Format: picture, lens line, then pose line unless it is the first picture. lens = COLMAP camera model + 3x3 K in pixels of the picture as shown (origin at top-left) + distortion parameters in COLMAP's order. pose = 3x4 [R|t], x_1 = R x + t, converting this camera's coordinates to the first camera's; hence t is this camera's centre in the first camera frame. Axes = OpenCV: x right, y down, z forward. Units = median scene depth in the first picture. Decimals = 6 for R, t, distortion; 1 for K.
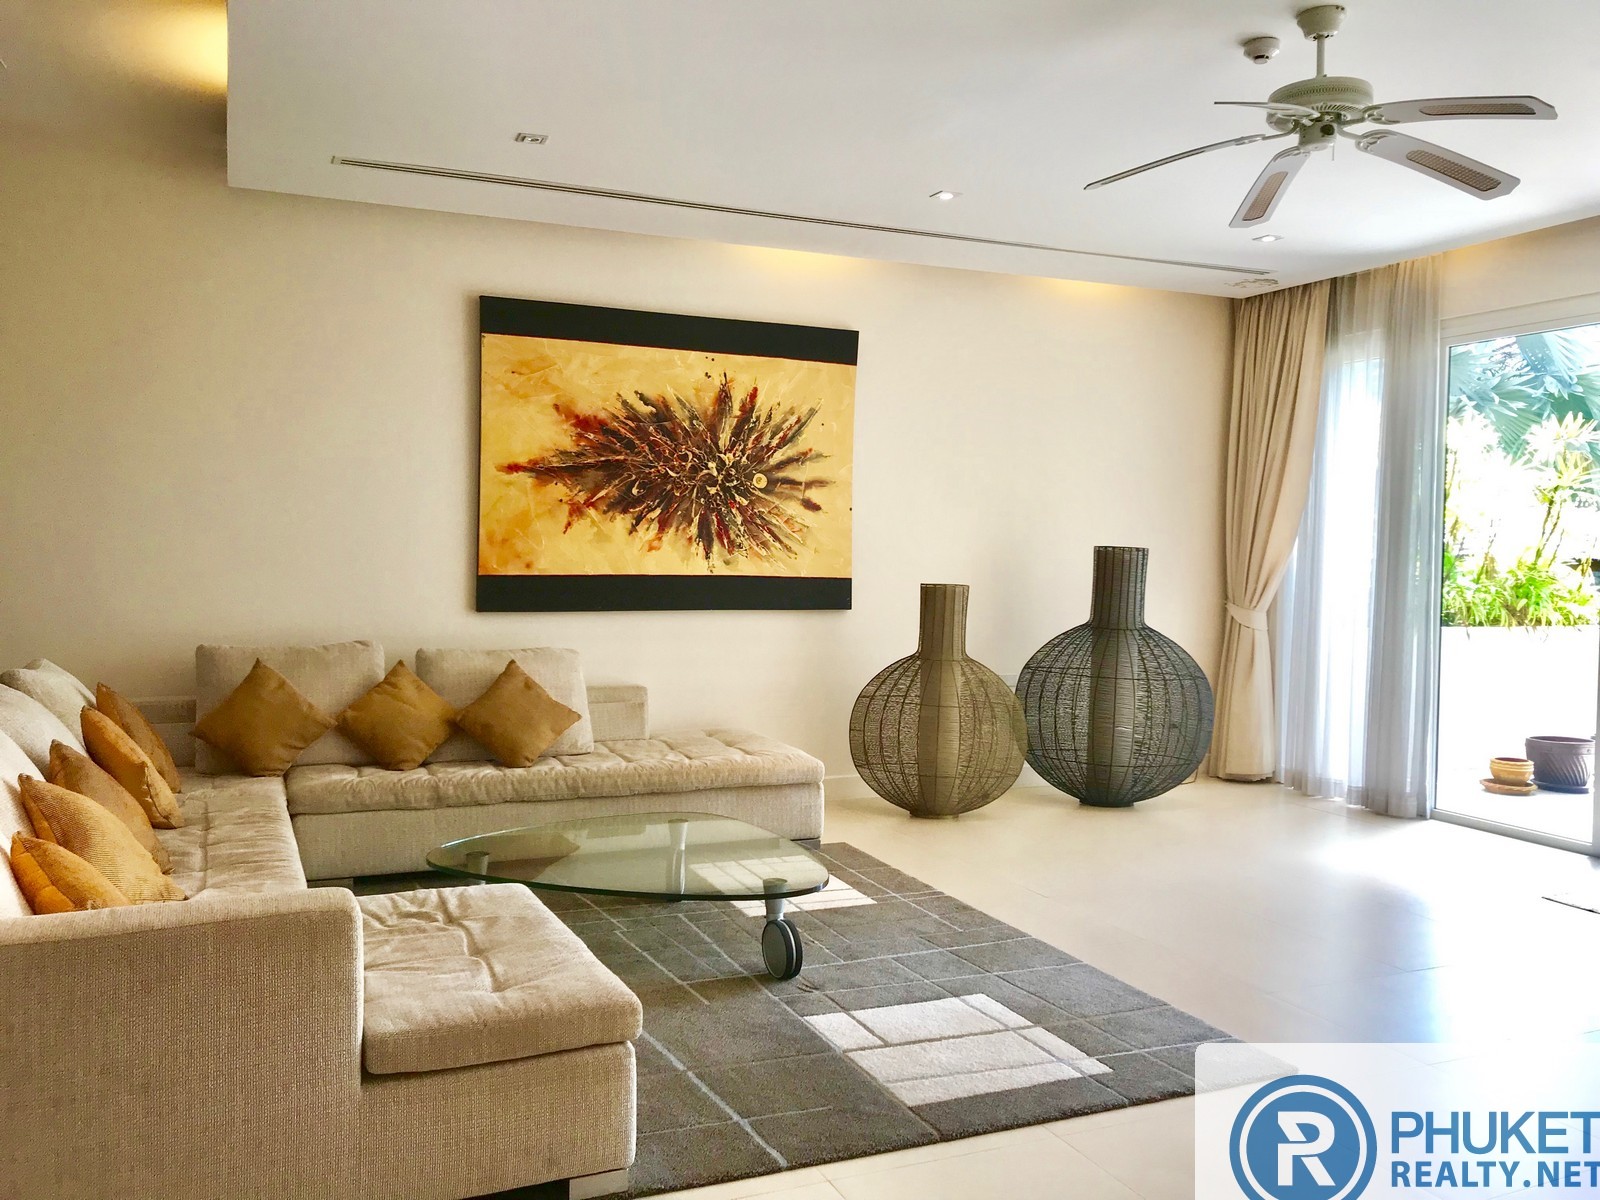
lens RADIAL K [[1327.4, 0, 787.4], [0, 1327.4, 610.1], [0, 0, 1]] dist [0.062058, -0.018089]
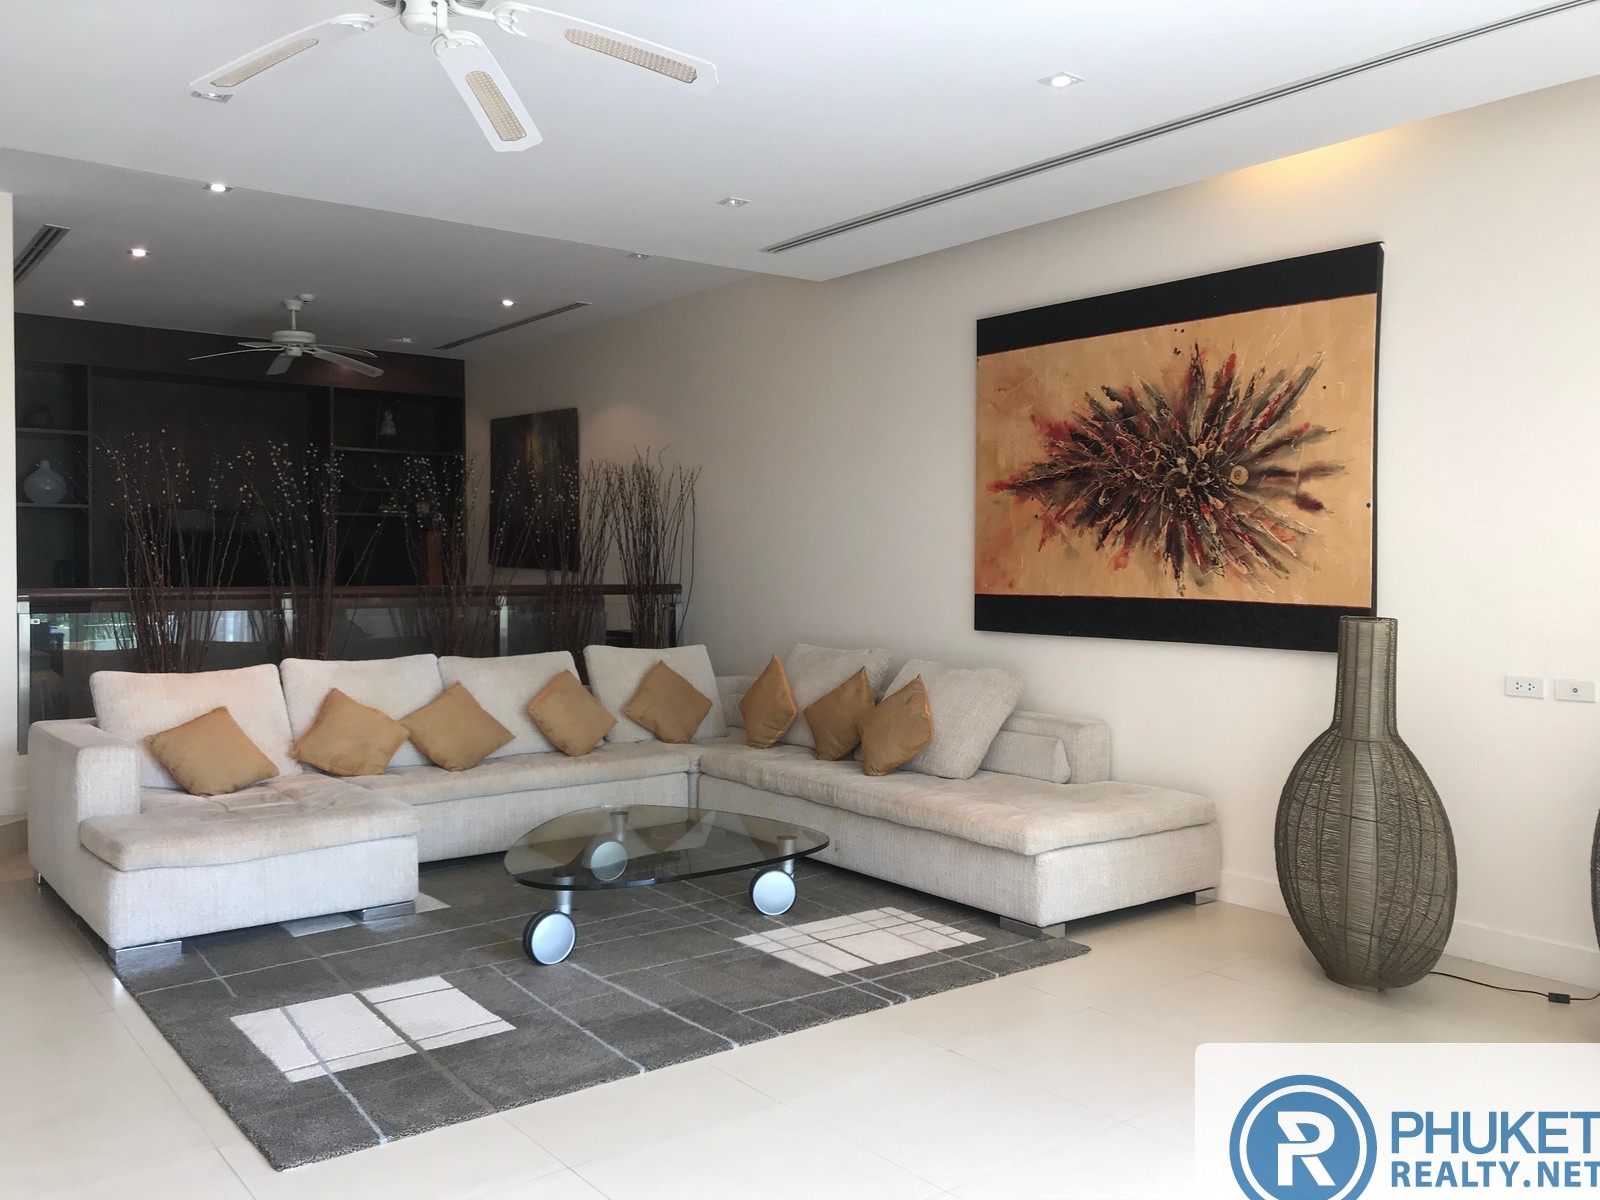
lens RADIAL K [[1327.4, 0, 789.6], [0, 1327.4, 588.7], [0, 0, 1]] dist [0.062058, -0.018089]
pose [[0.226636, 0.000591, -0.973979, 0.681662], [-0.057056, 0.998291, -0.012670, -0.008880], [0.972307, 0.058443, 0.226282, 0.598920]]
